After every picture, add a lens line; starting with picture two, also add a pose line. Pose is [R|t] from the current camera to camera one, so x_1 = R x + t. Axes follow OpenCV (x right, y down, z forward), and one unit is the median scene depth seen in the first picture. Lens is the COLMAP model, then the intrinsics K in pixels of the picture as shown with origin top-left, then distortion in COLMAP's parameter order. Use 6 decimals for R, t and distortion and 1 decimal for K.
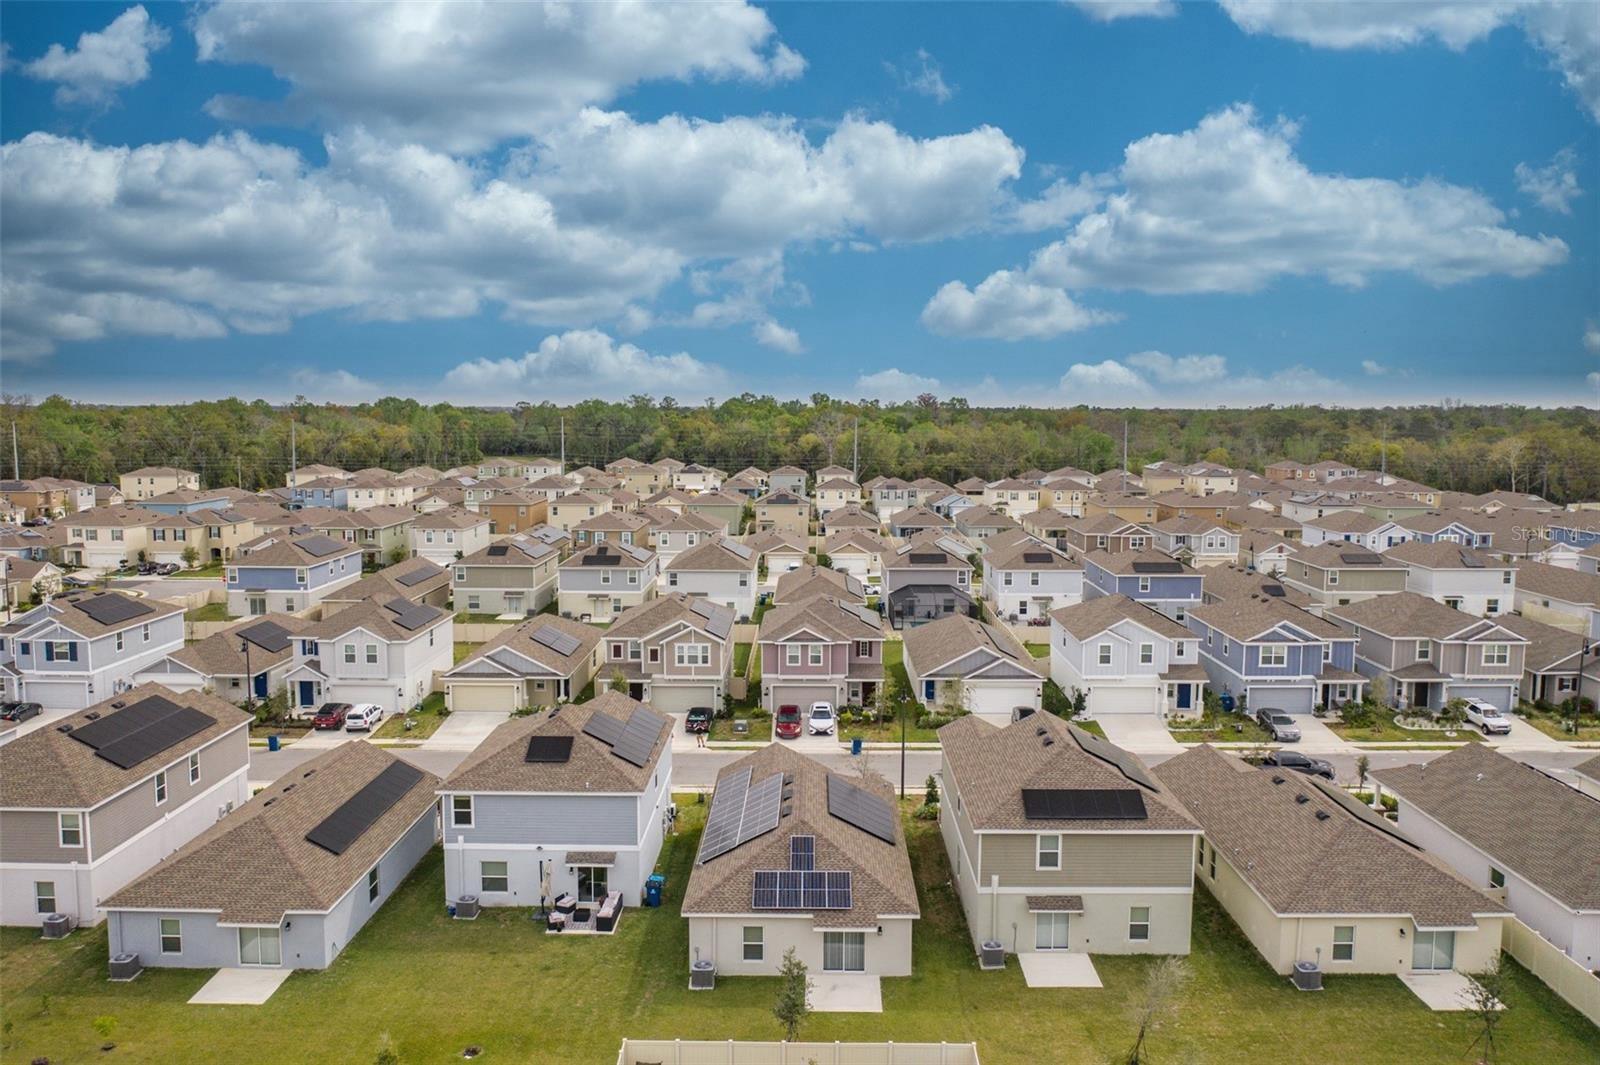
lens RADIAL K [[1267.4, 0, 800.7], [0, 1267.4, 534.0], [0, 0, 1]] dist [-0.030969, 0.000024]
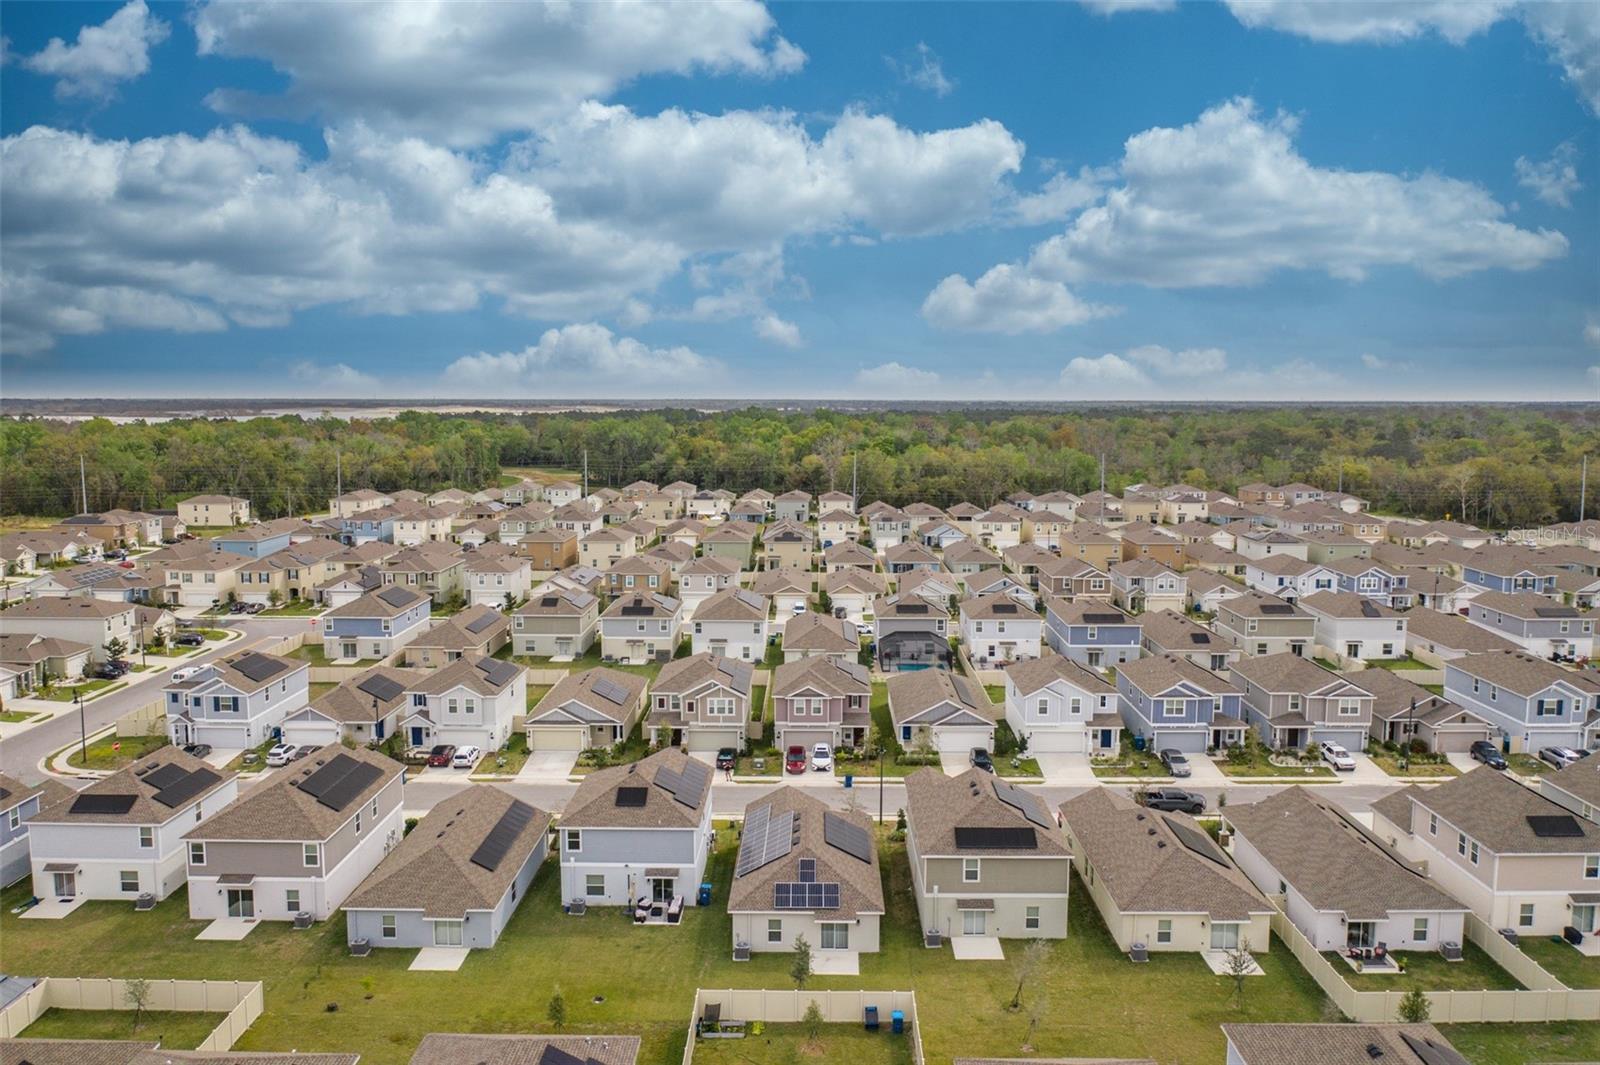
lens RADIAL K [[1267.4, 0, 793.9], [0, 1267.4, 538.8], [0, 0, 1]] dist [-0.030969, 0.000024]
pose [[0.999966, -0.001993, -0.007989, -0.000948], [0.002085, 0.999933, 0.011428, -0.089324], [0.007965, -0.011444, 0.999903, -0.279170]]
